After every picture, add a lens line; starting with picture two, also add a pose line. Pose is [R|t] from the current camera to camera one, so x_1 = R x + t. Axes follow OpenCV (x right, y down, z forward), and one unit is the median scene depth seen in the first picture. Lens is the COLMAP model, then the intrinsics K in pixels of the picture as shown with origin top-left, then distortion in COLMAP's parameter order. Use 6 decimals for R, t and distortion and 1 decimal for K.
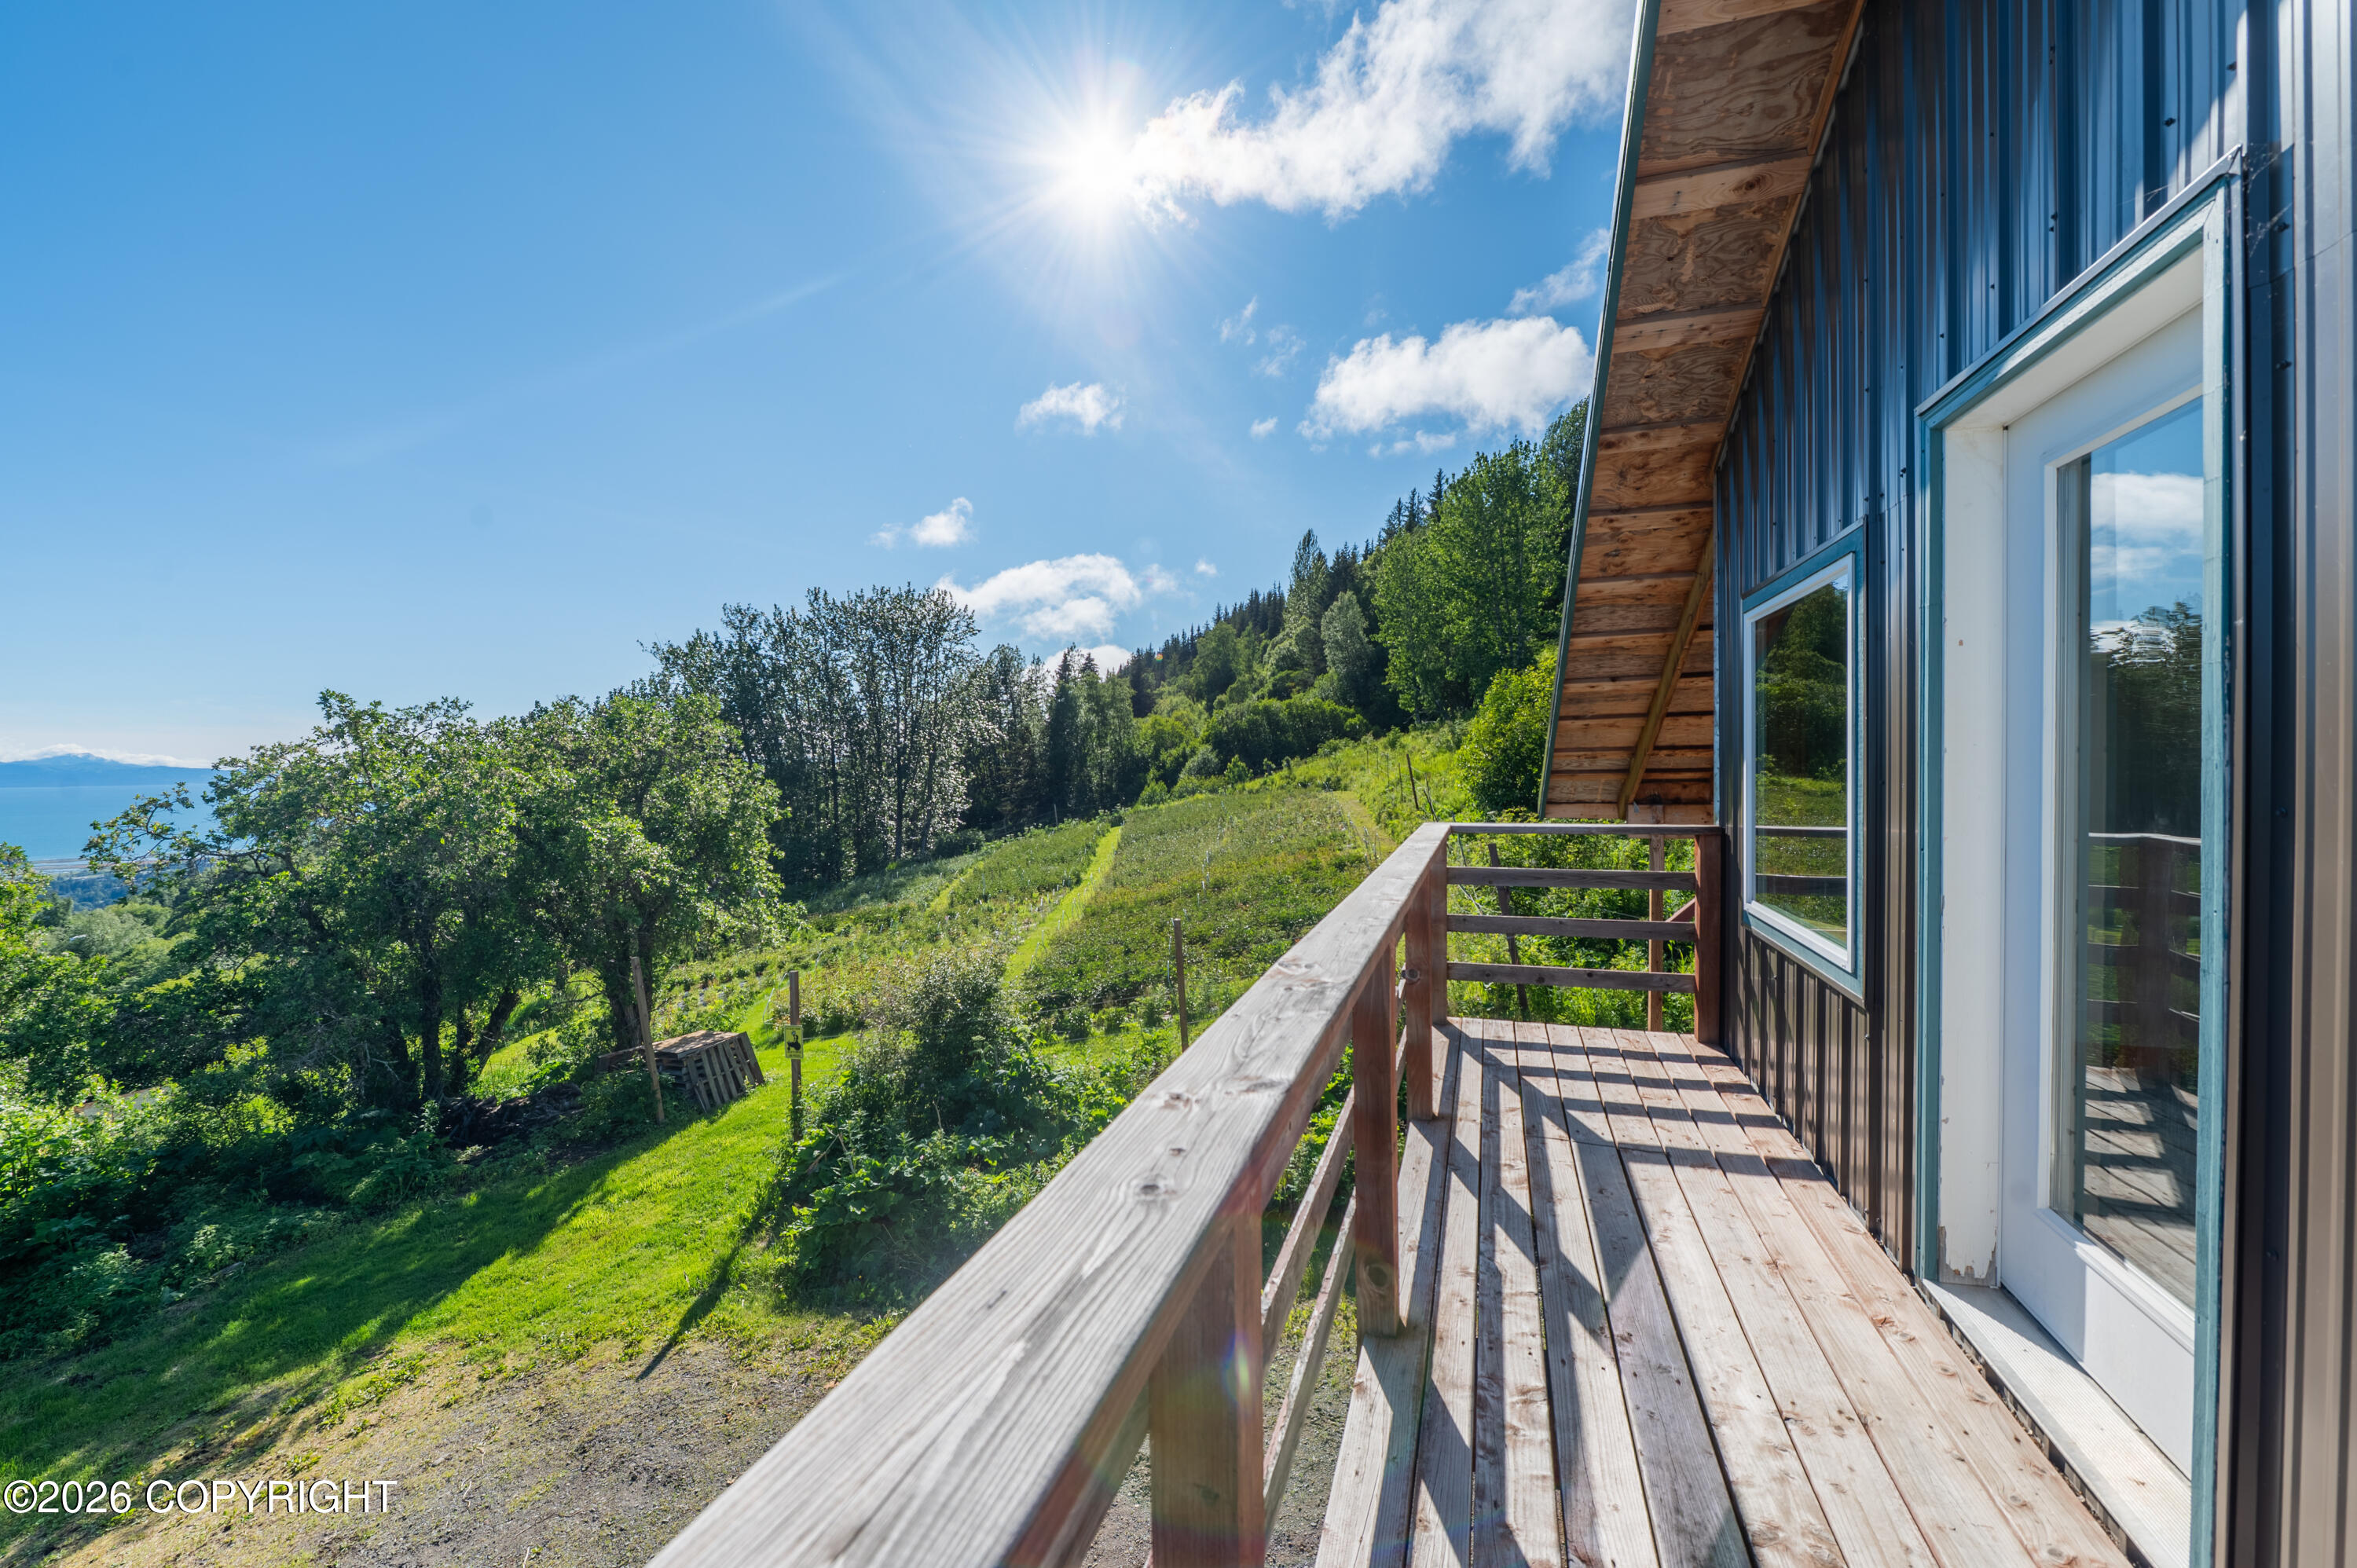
lens RADIAL K [[937.2, 0, 1188.5], [0, 937.2, 768.6], [0, 0, 1]] dist [-0.008628, -0.000716]
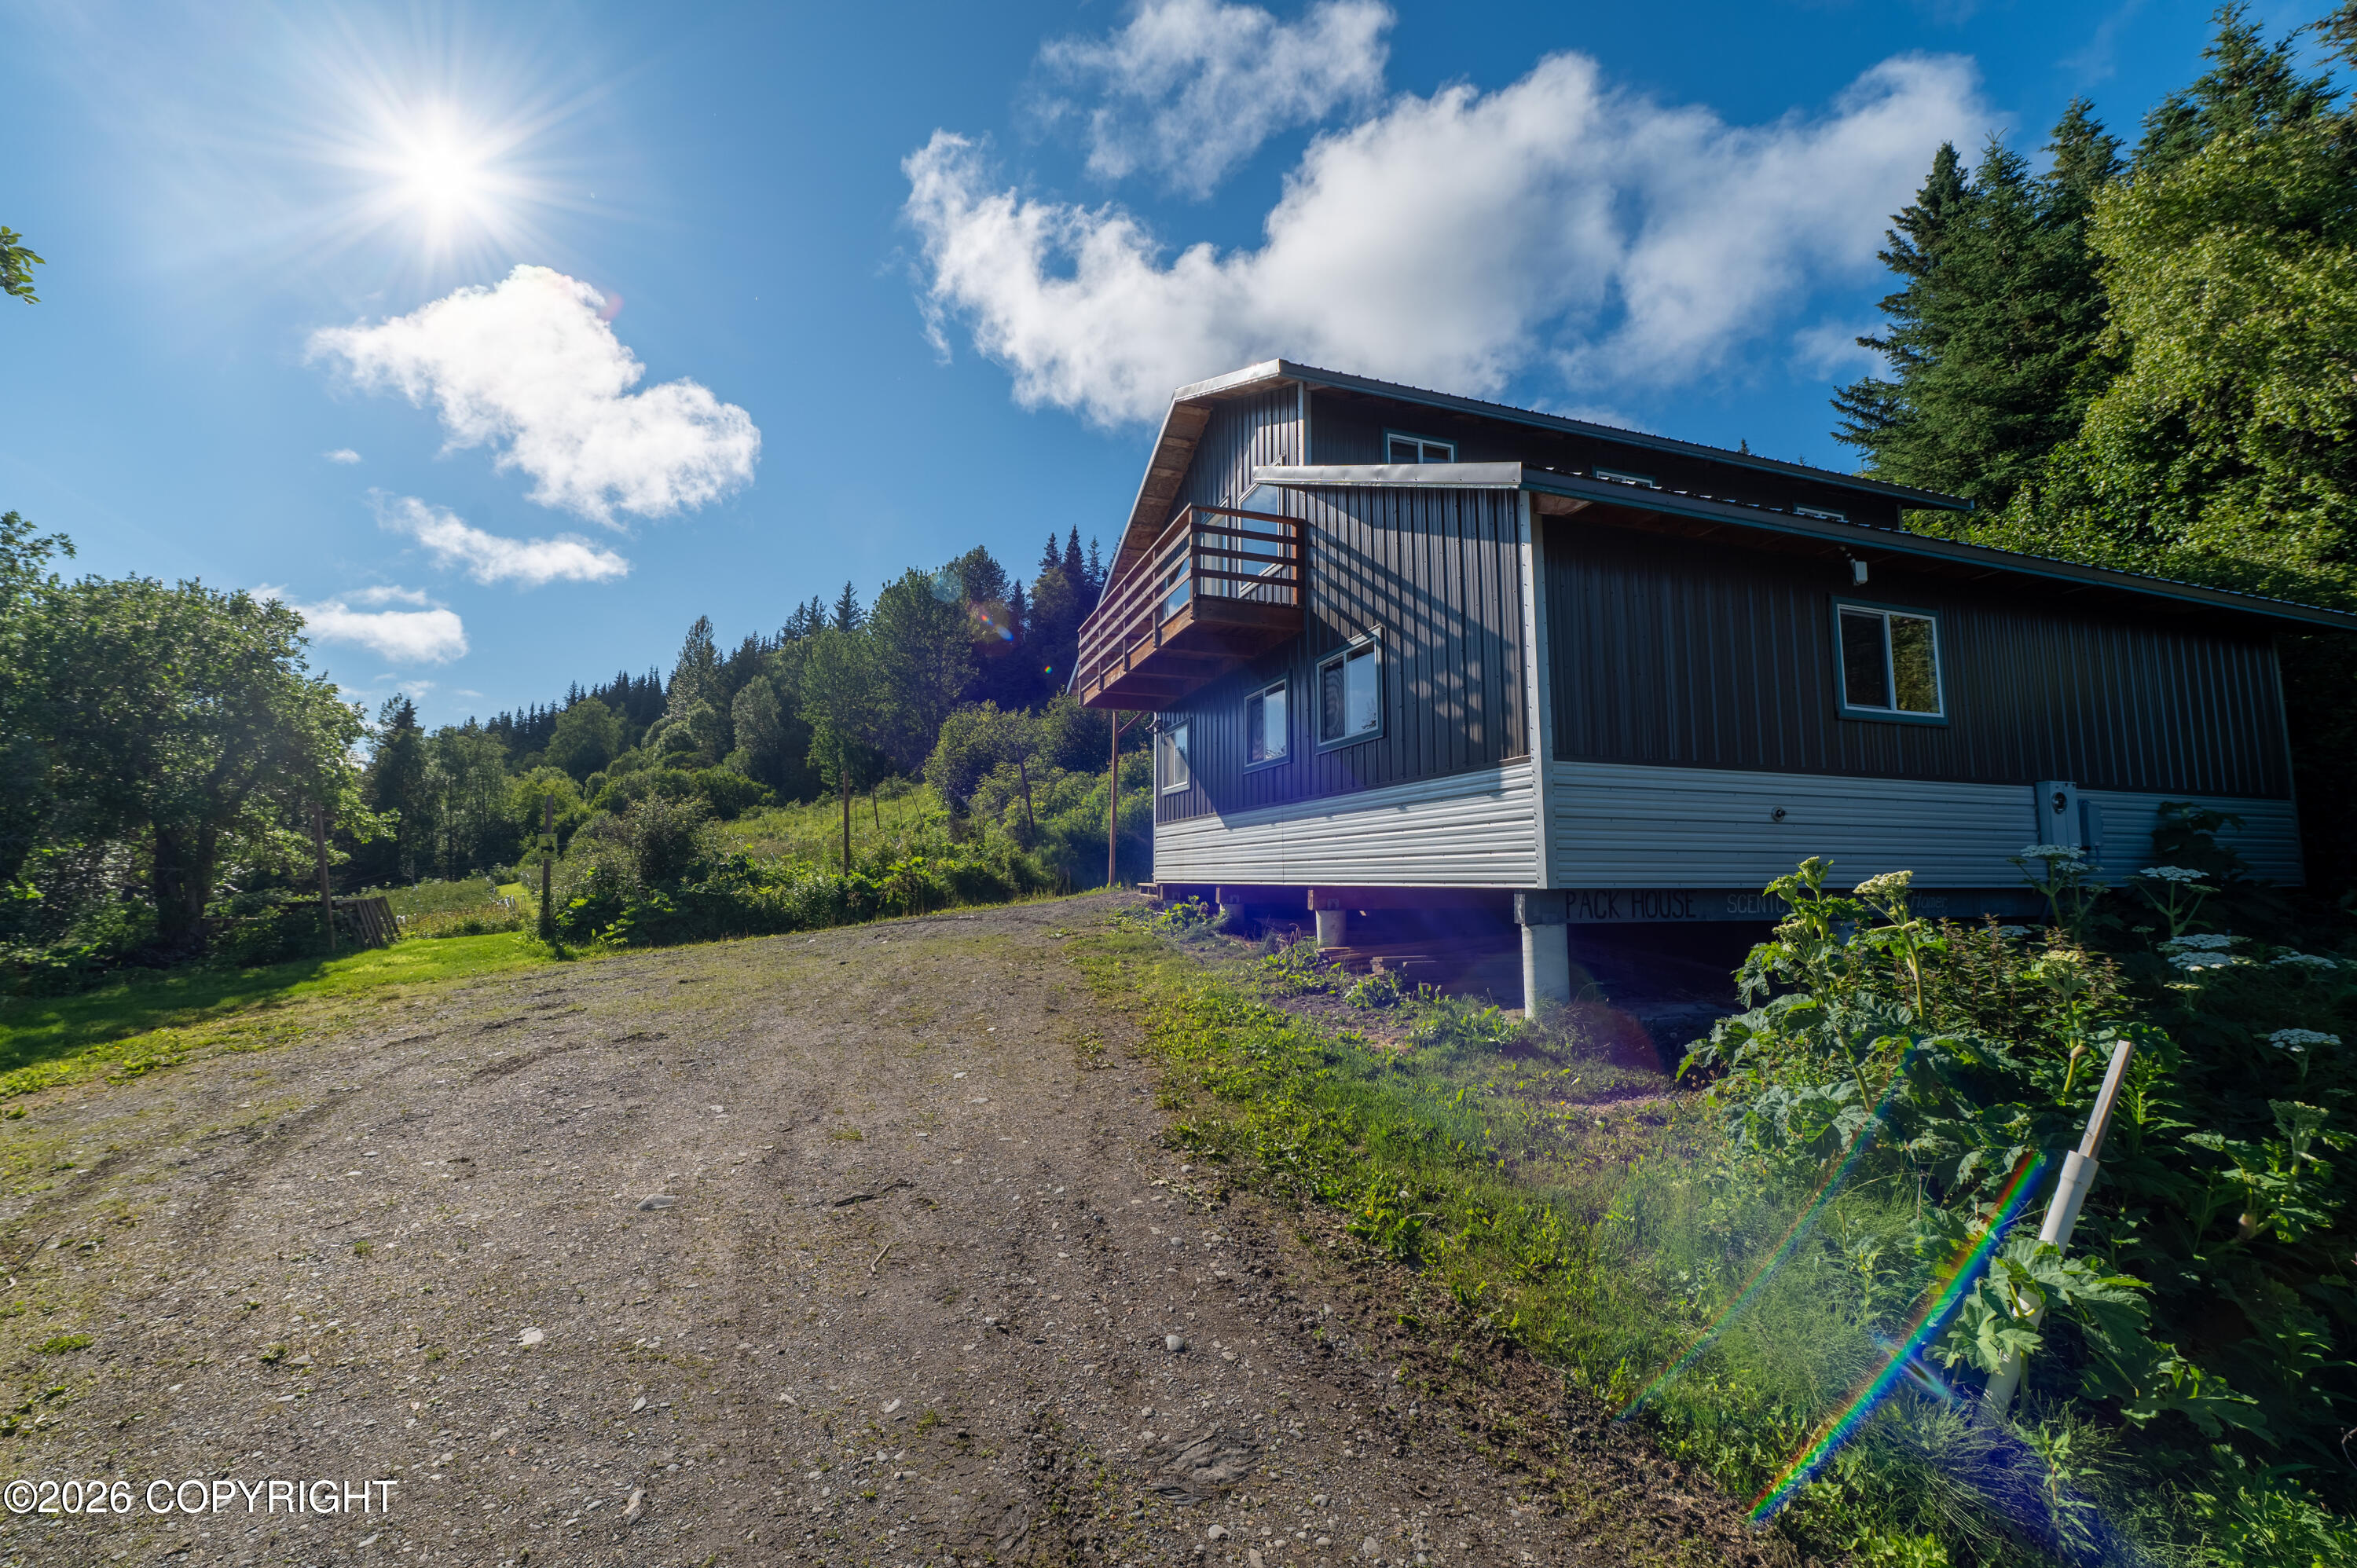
lens RADIAL K [[937.2, 0, 1188.5], [0, 937.2, 768.6], [0, 0, 1]] dist [-0.008628, -0.000716]
pose [[0.795966, 0.079746, 0.600066, -0.071238], [-0.000191, 0.991318, -0.131489, 0.050902], [-0.605342, 0.104546, 0.789070, -0.090920]]
